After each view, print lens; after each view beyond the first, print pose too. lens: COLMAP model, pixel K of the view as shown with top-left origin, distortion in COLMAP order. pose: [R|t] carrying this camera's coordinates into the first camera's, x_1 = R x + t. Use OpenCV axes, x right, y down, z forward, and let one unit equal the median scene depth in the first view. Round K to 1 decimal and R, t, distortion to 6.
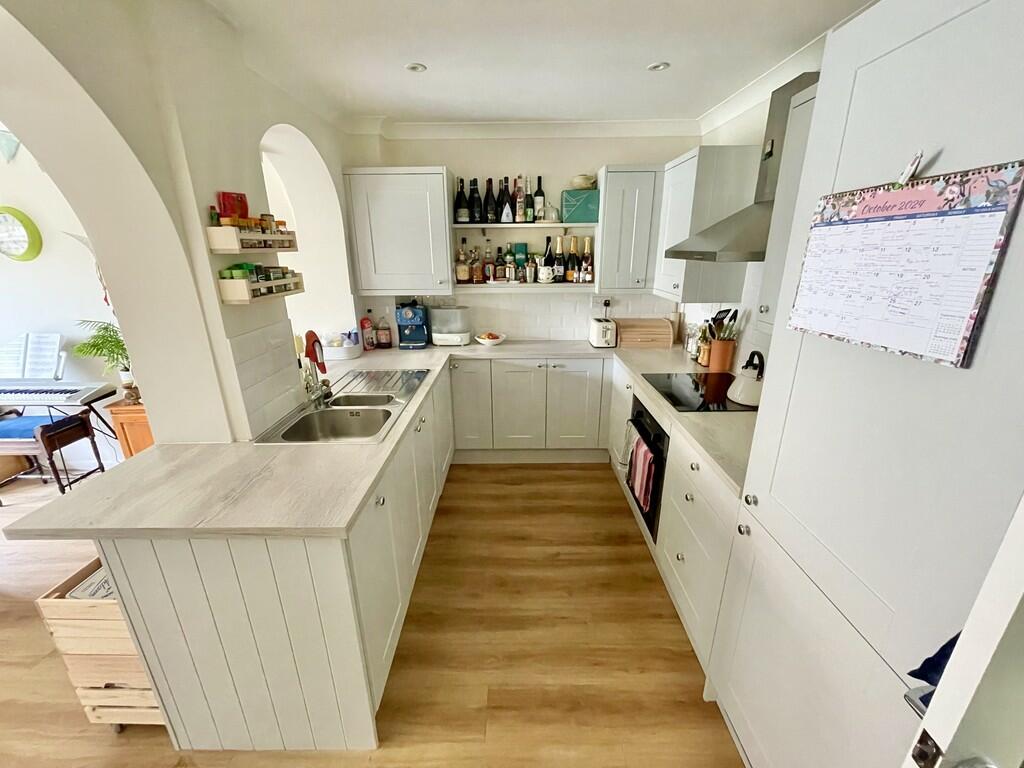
lens RADIAL K [[414.0, 0, 512.8], [0, 414.0, 382.1], [0, 0, 1]] dist [-0.001319, -0.000284]
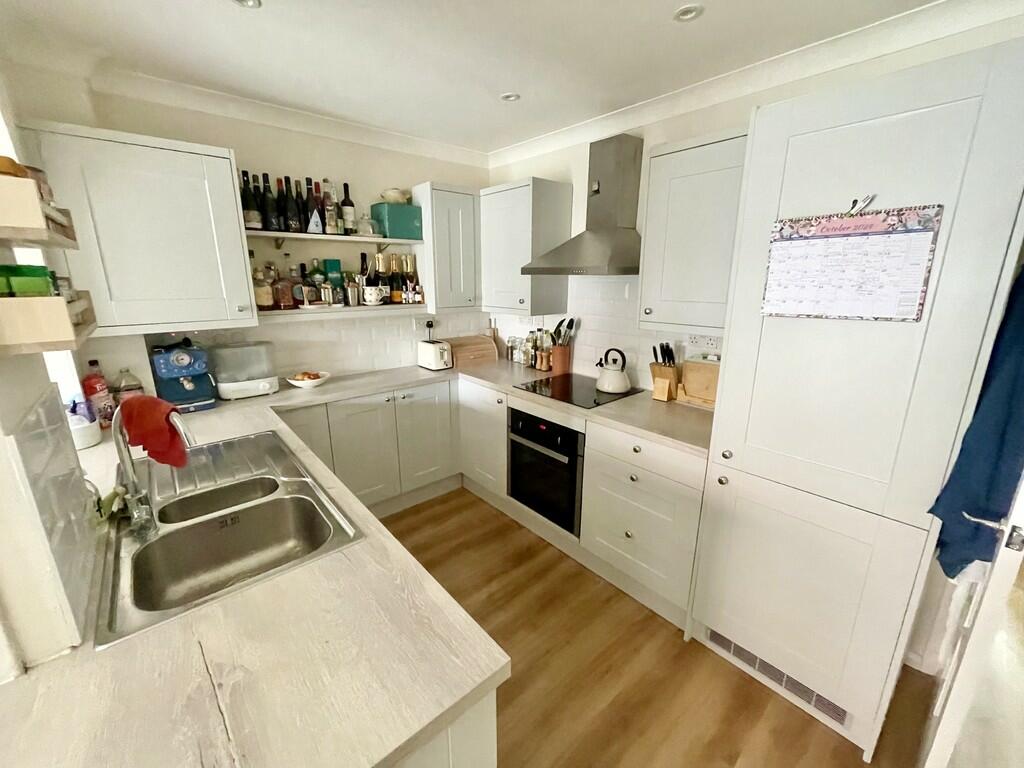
lens RADIAL K [[414.0, 0, 513.7], [0, 414.0, 381.9], [0, 0, 1]] dist [-0.001319, -0.000284]
pose [[0.748393, -0.156000, 0.644649, -0.291911], [0.199036, 0.979973, 0.006079, -0.029828], [-0.632687, 0.123759, 0.764454, 0.175028]]
